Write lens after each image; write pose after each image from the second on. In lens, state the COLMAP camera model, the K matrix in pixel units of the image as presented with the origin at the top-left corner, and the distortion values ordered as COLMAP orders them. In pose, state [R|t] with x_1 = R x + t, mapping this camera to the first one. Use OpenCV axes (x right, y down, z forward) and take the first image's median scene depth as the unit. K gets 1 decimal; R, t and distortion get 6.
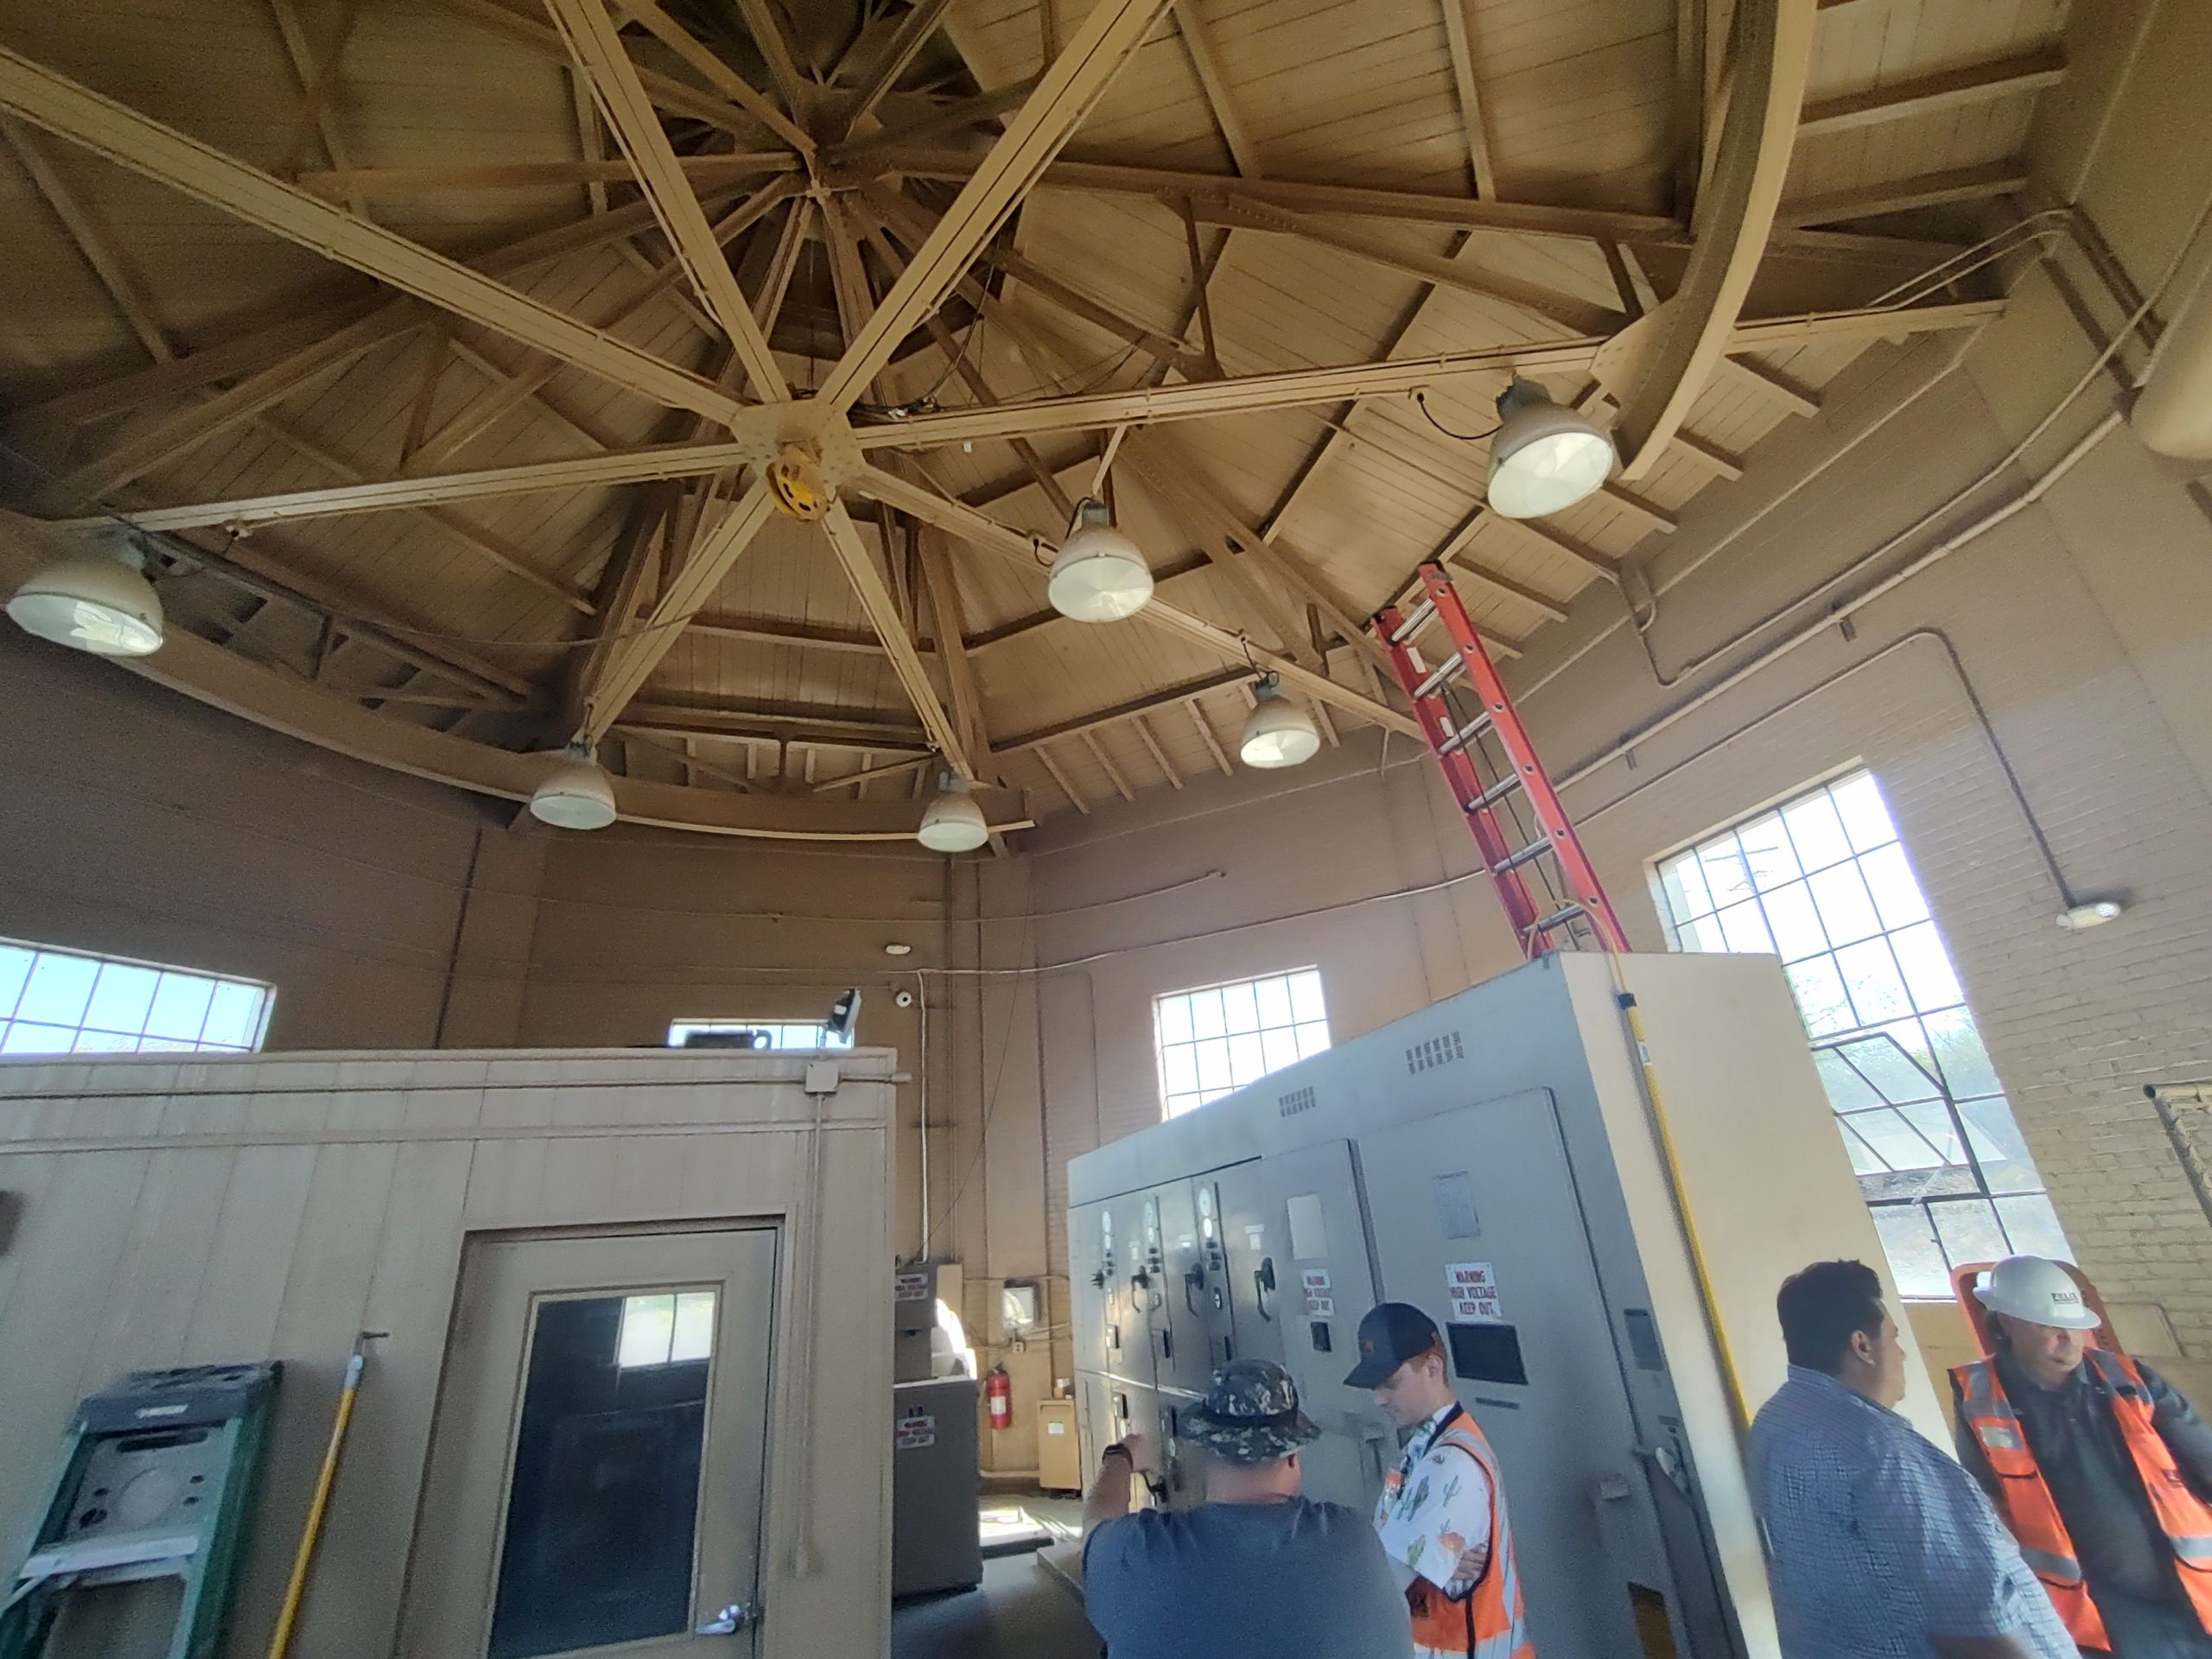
lens RADIAL K [[1036.8, 0, 1105.2], [0, 1036.8, 813.7], [0, 0, 1]] dist [-0.005291, 0.000095]
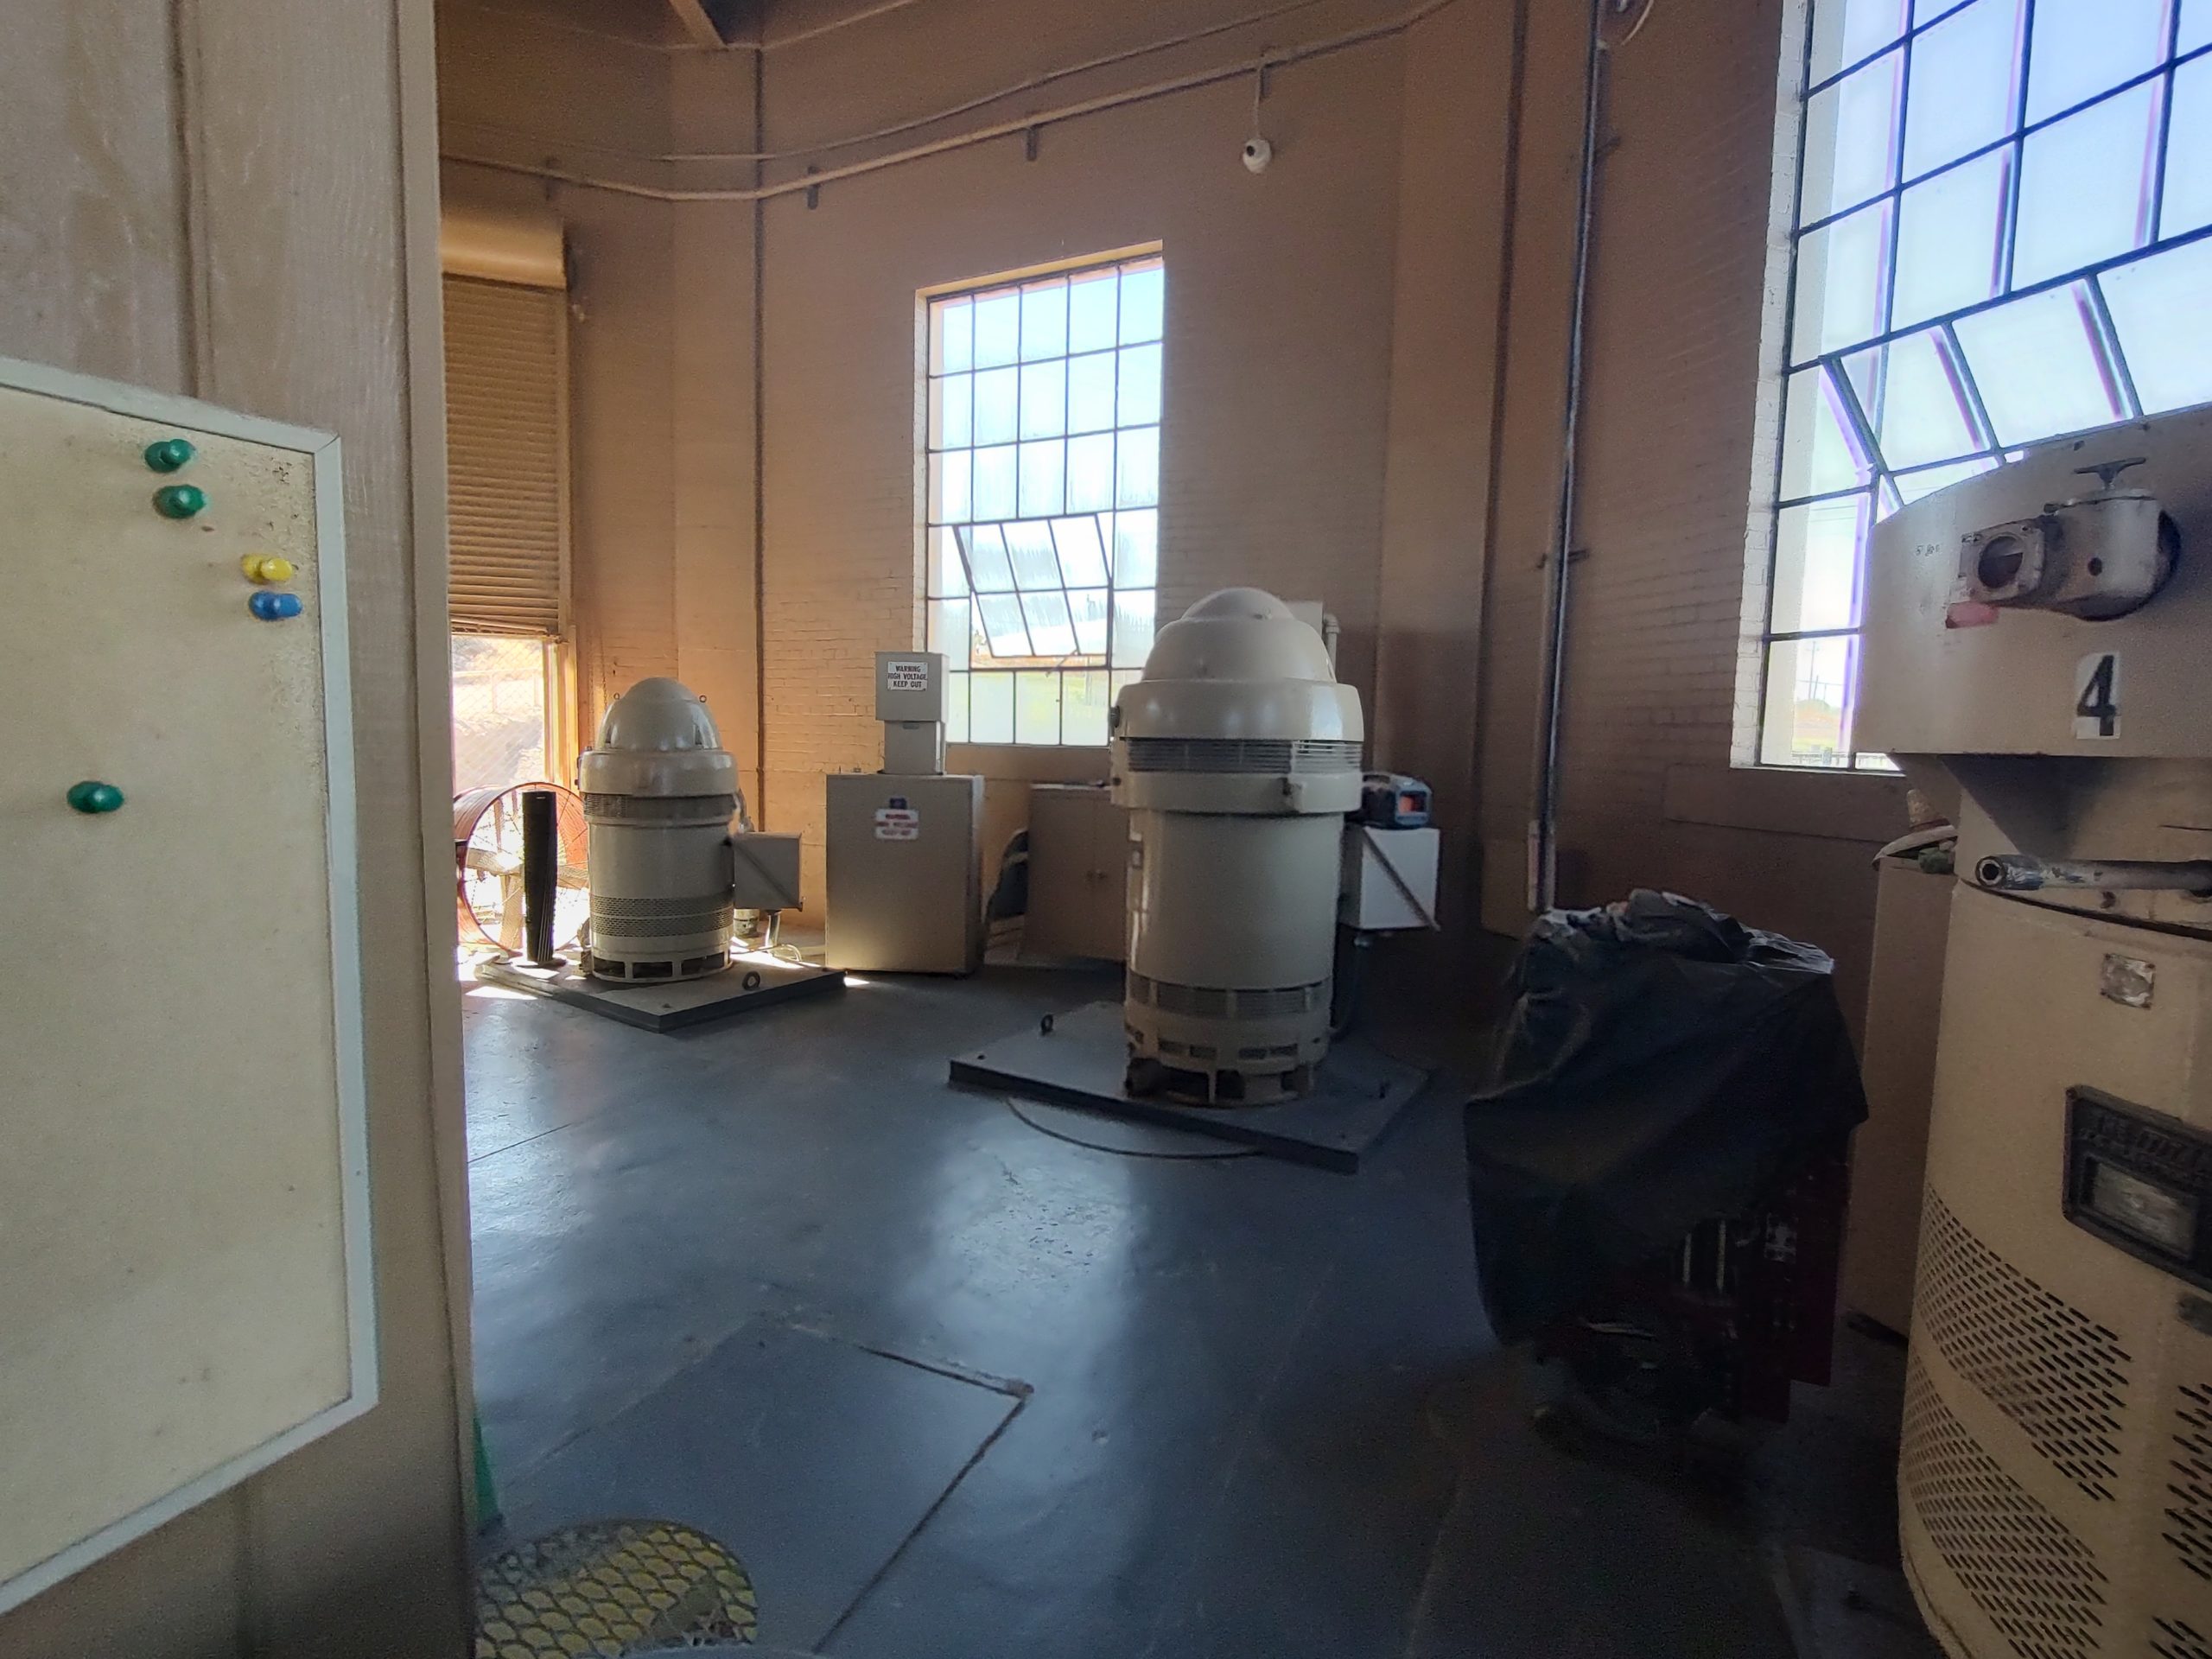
lens RADIAL K [[1036.8, 0, 1105.2], [0, 1036.8, 813.7], [0, 0, 1]] dist [-0.005291, 0.000095]
pose [[0.672325, -0.049325, 0.738611, -0.050685], [-0.321119, 0.879575, 0.351040, 0.086964], [-0.666979, -0.473196, 0.575522, 0.203987]]
